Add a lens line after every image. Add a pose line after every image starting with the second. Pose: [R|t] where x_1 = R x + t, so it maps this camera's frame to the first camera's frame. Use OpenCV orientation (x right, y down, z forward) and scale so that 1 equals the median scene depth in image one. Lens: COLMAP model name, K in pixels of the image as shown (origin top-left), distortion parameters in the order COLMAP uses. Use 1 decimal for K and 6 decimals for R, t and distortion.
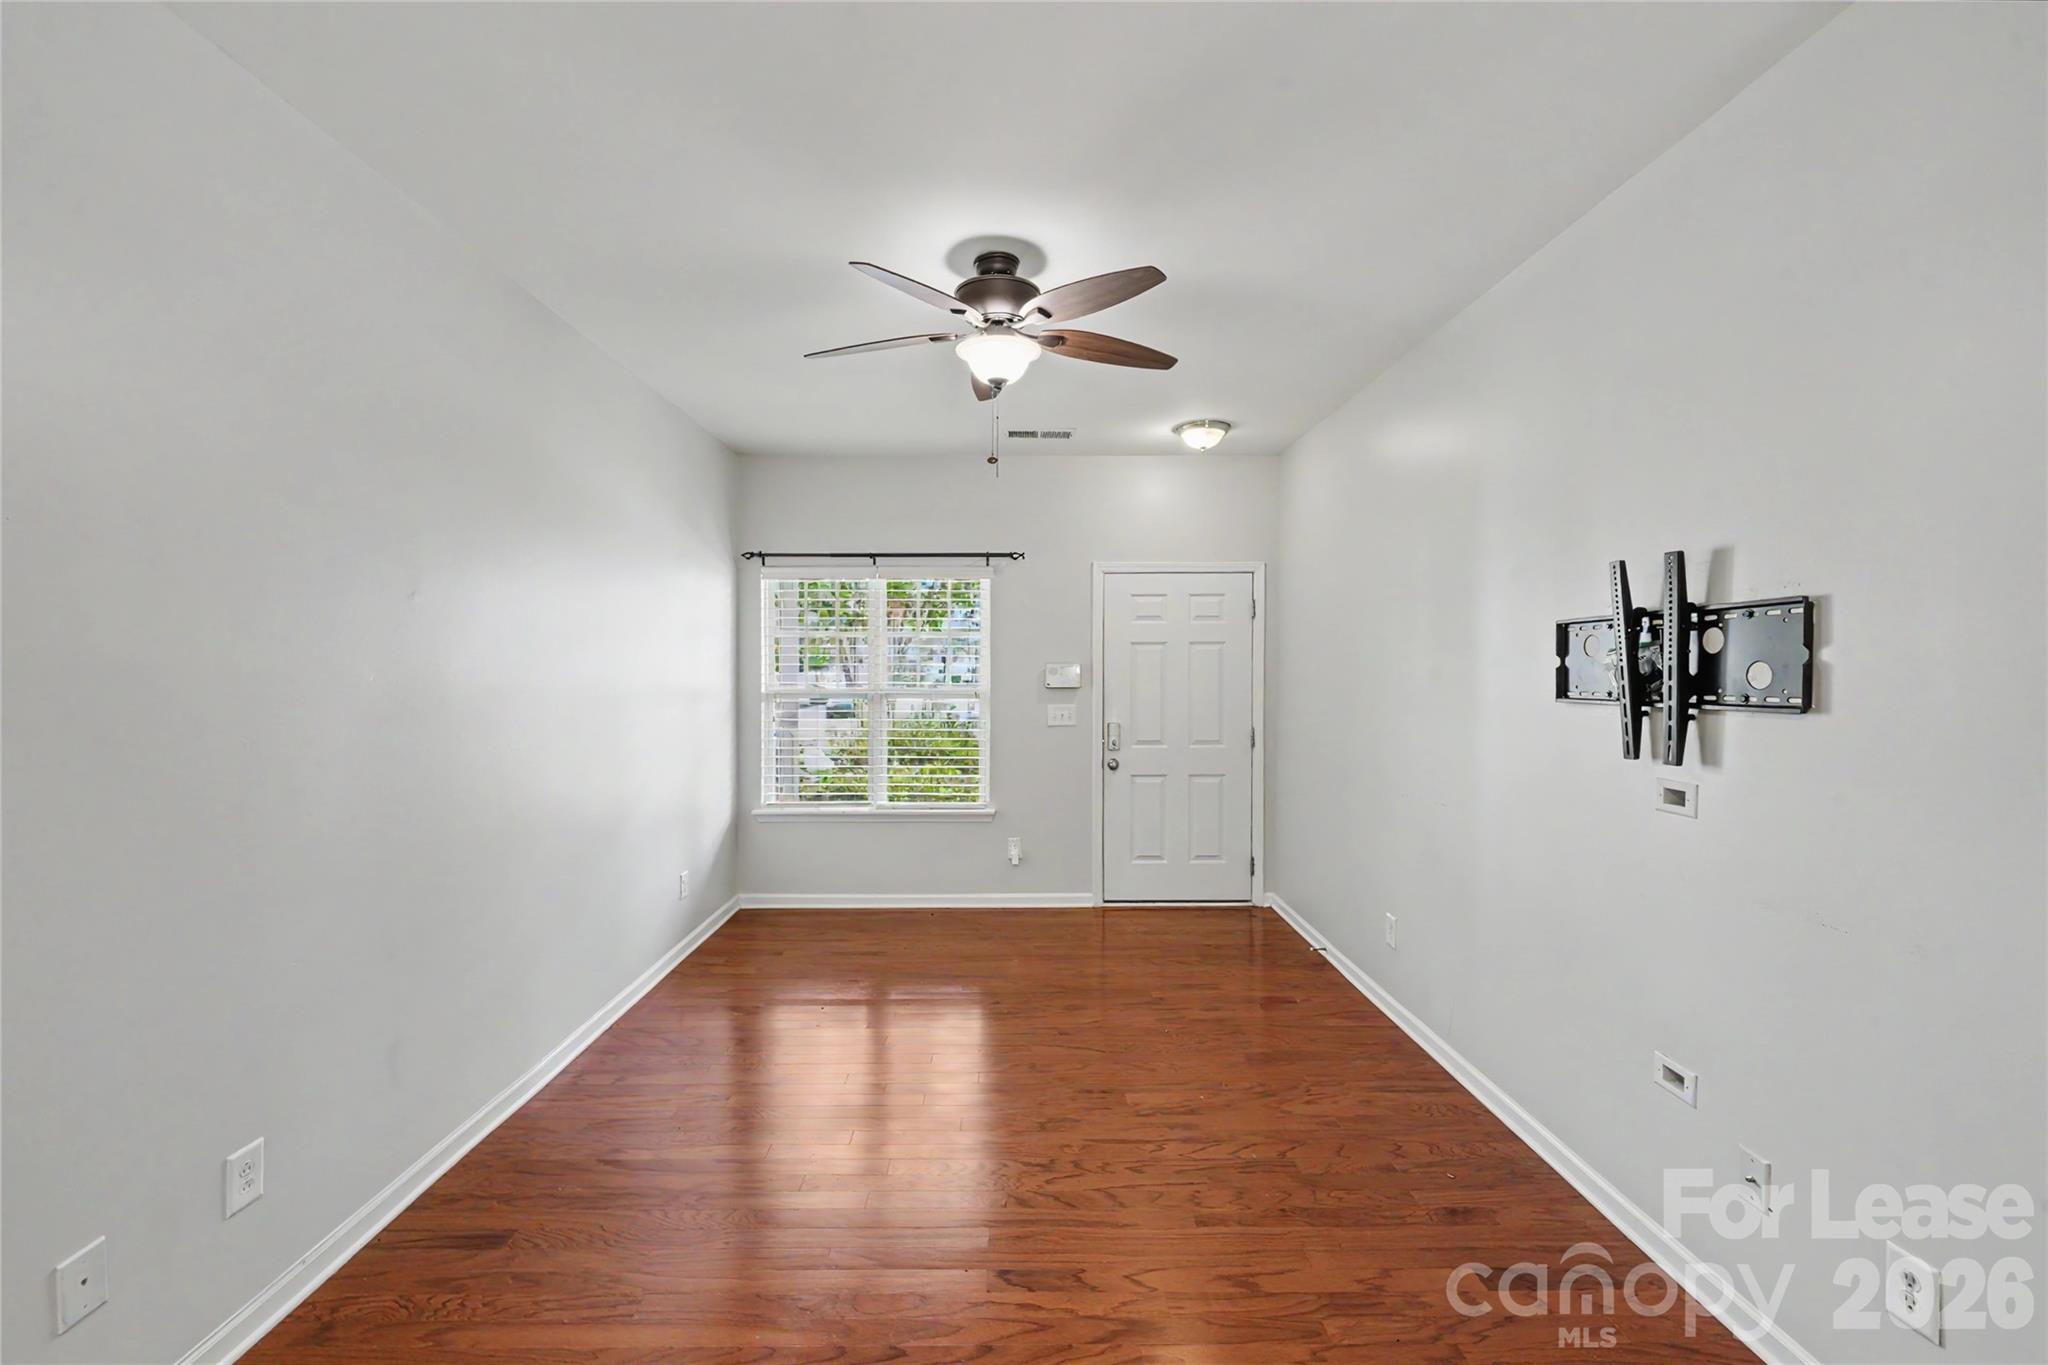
lens RADIAL K [[837.2, 0, 1013.5], [0, 837.2, 680.0], [0, 0, 1]] dist [-0.001087, 0.001512]
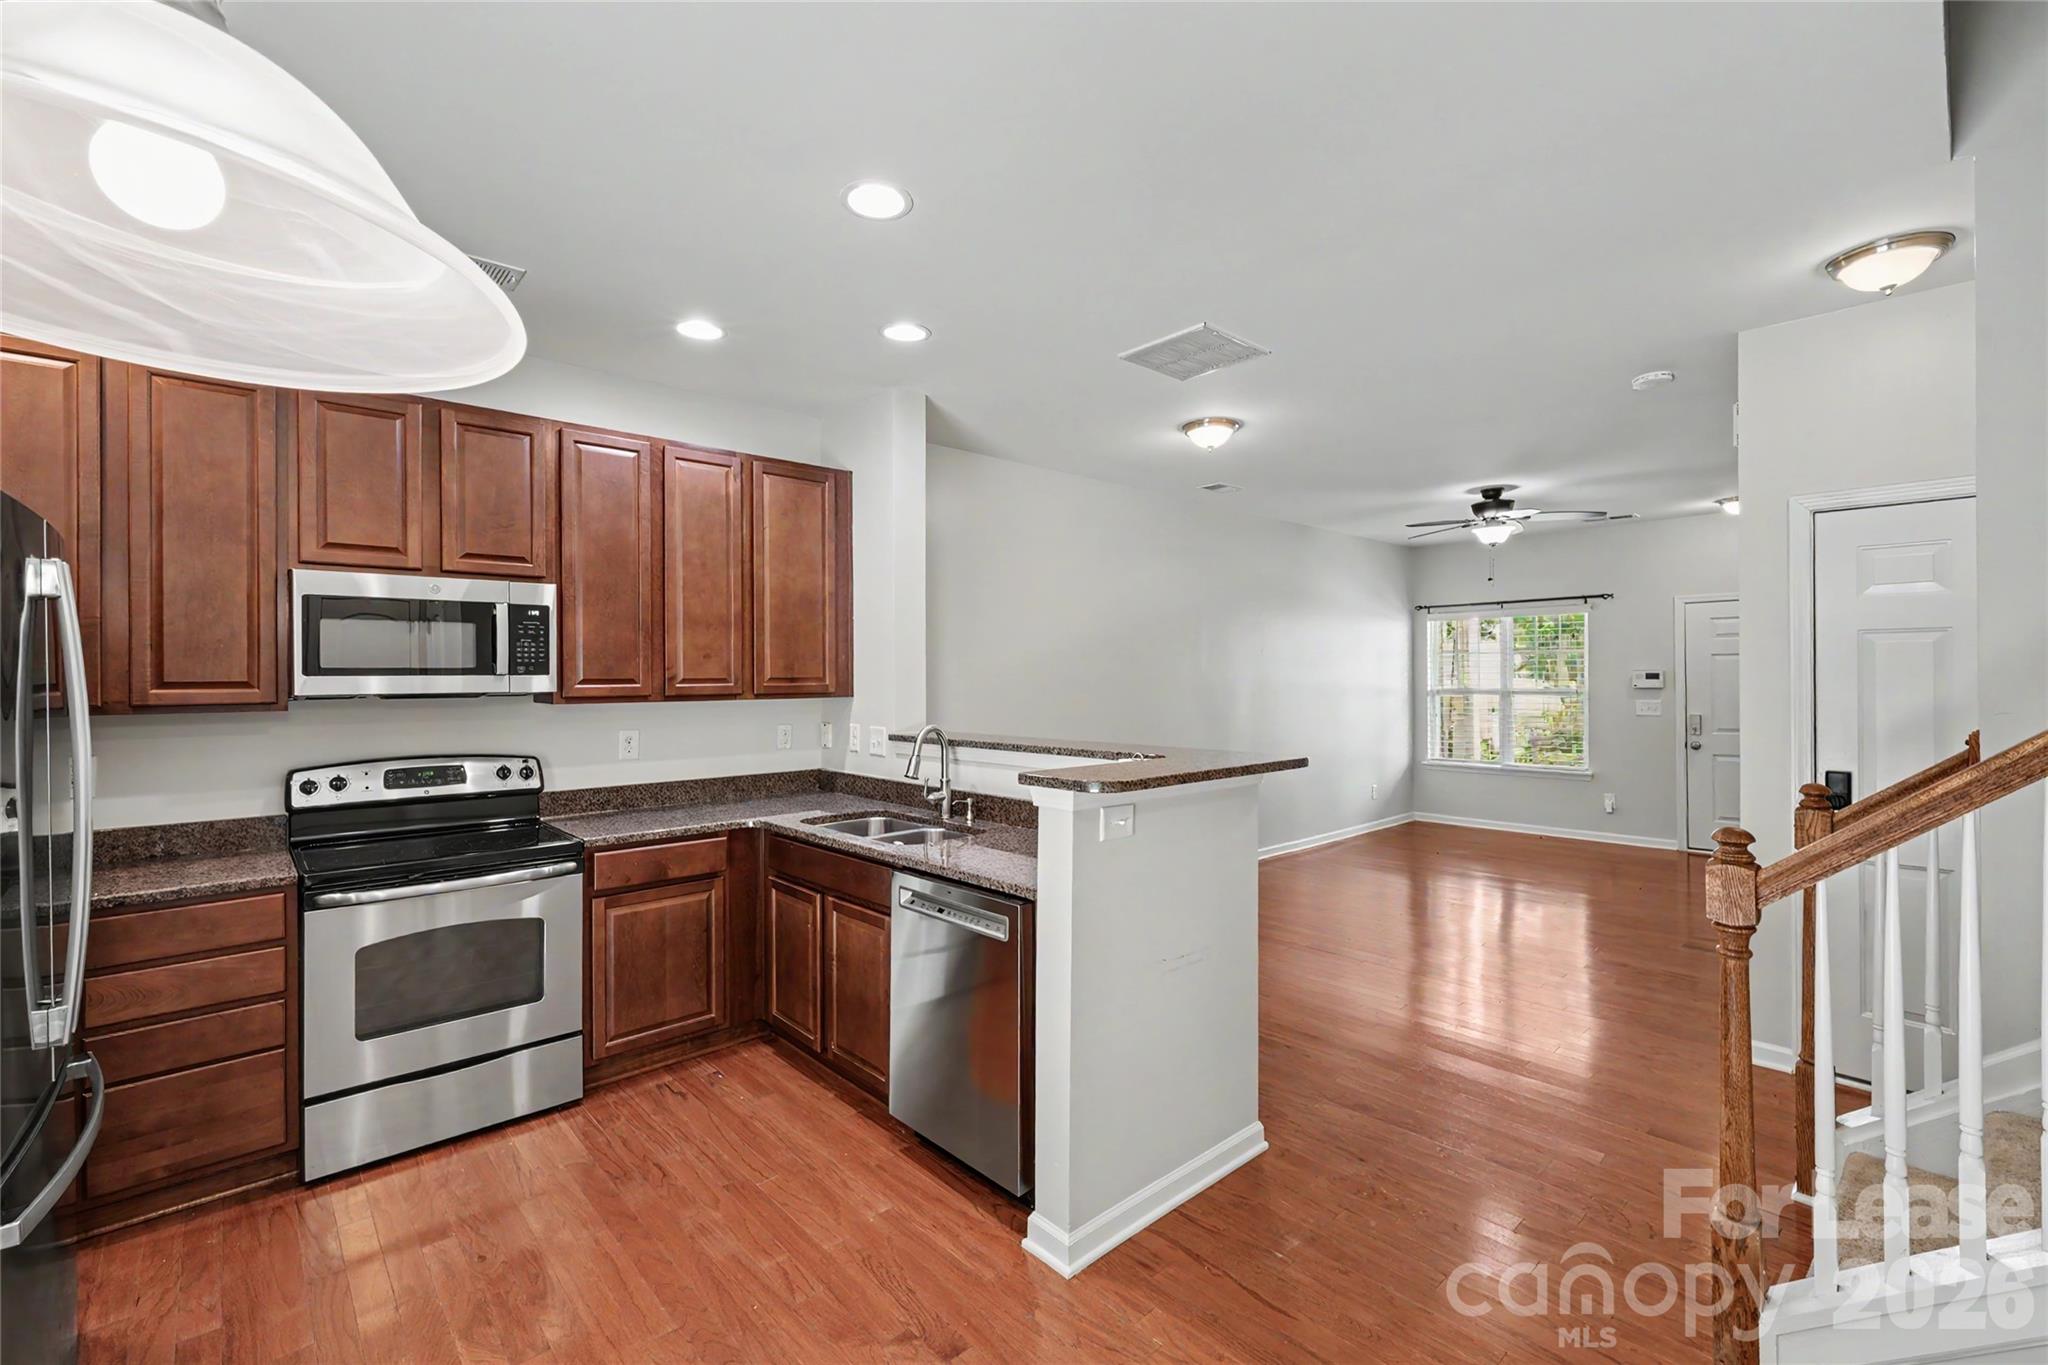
lens RADIAL K [[874.3, 0, 1019.7], [0, 874.3, 675.1], [0, 0, 1]] dist [-0.004587, -0.000829]
pose [[0.668430, -0.006771, -0.743744, 0.439941], [0.001051, 0.999966, -0.008159, -0.001930], [0.743774, 0.004672, 0.668415, -0.745991]]
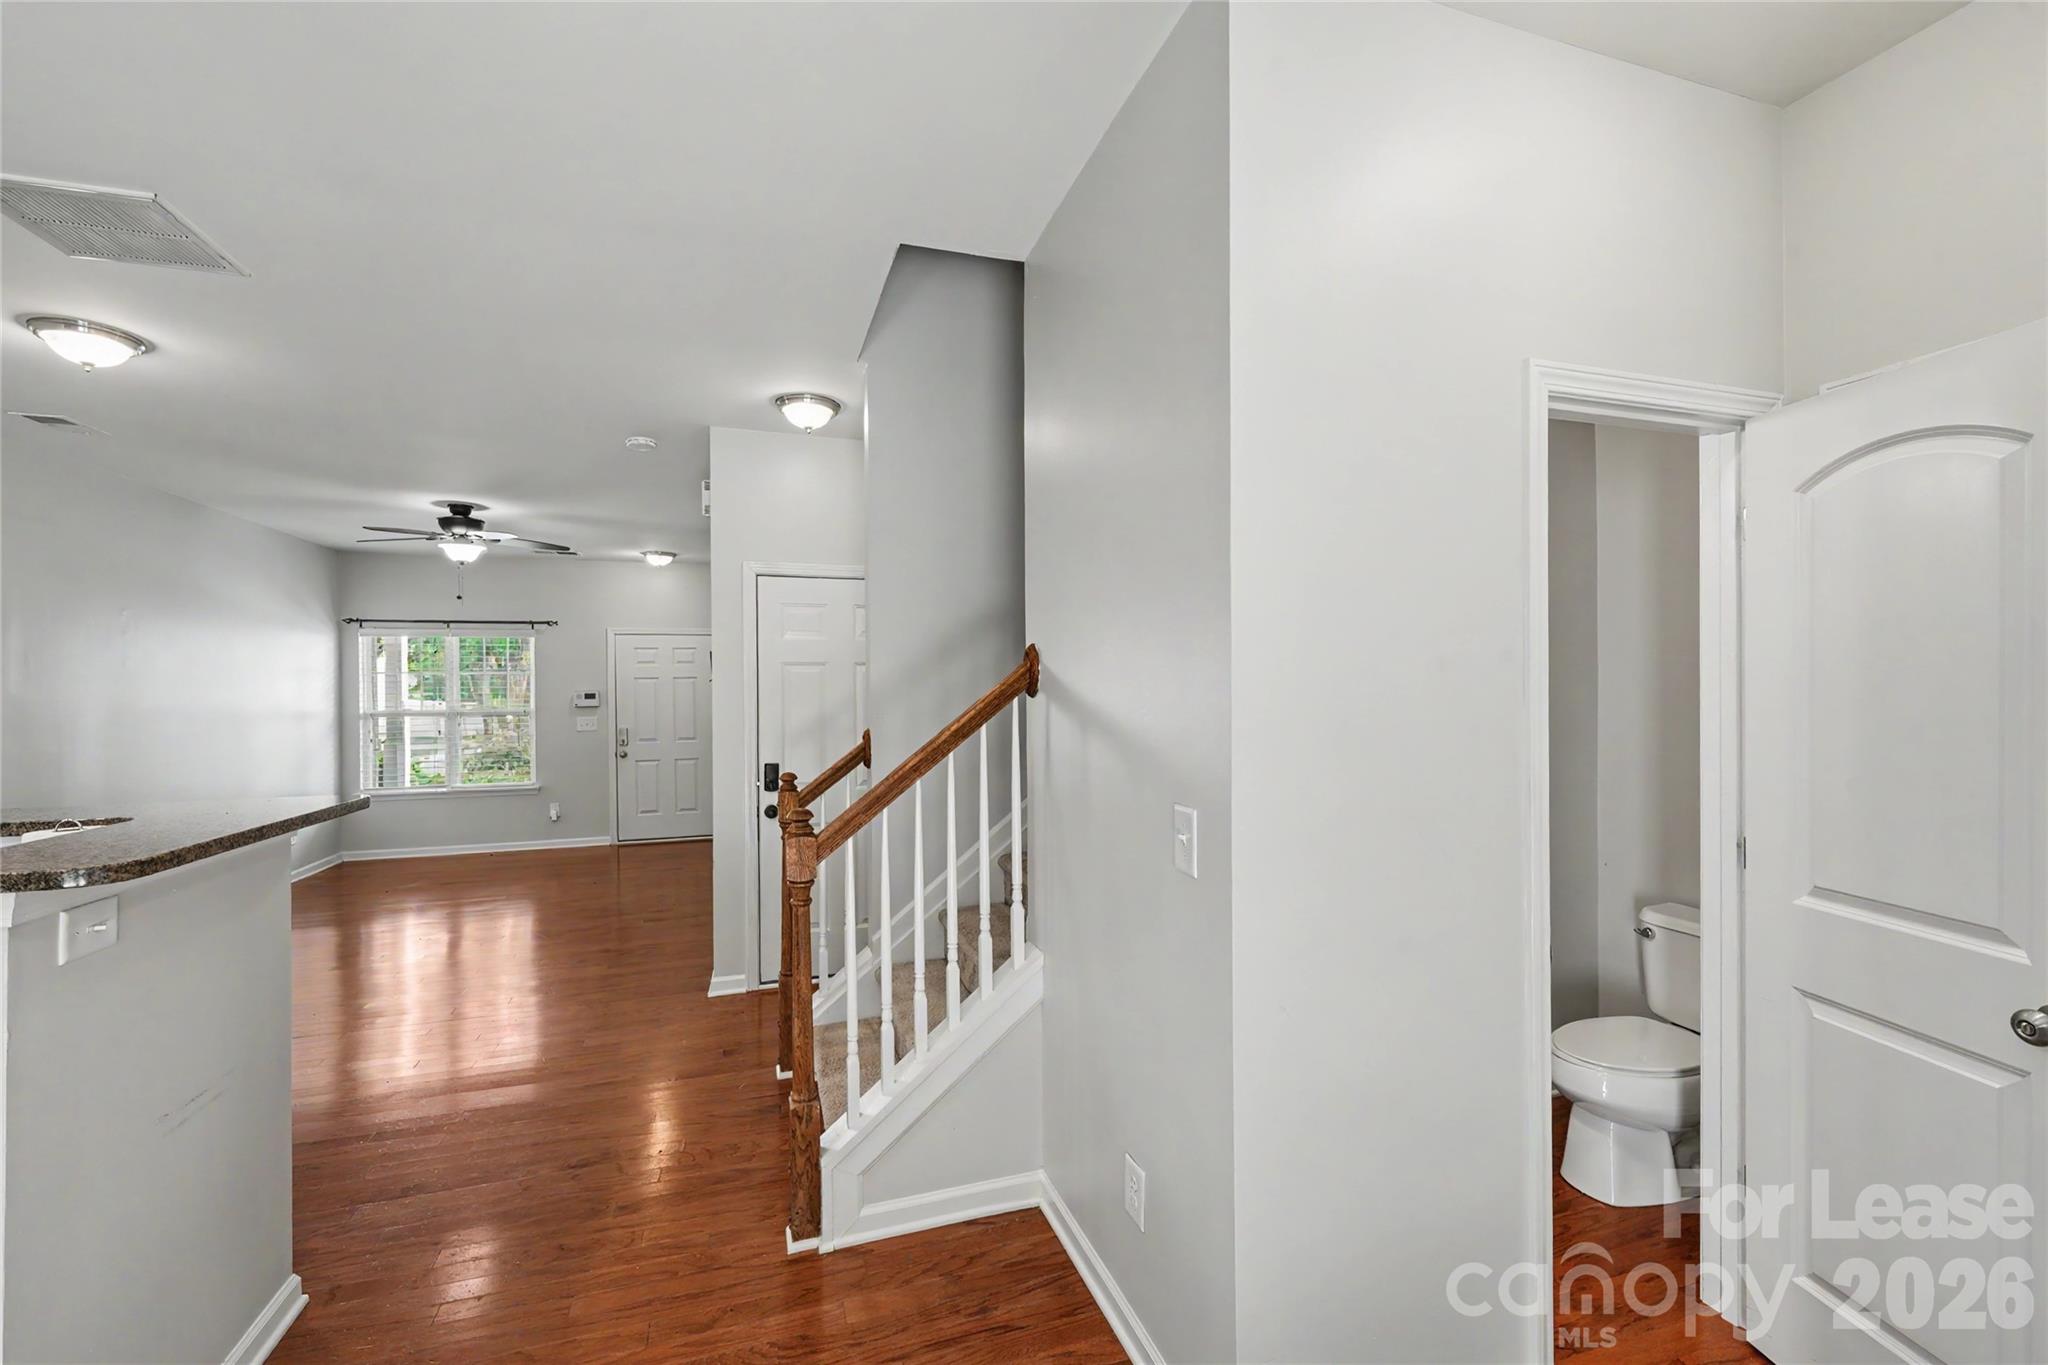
lens RADIAL K [[837.2, 0, 1014.2], [0, 837.2, 694.7], [0, 0, 1]] dist [-0.001087, 0.001512]
pose [[0.952010, -0.010631, 0.305883, 0.346556], [0.011611, 0.999932, -0.001385, -0.002457], [-0.305847, 0.004870, 0.952068, -0.759774]]
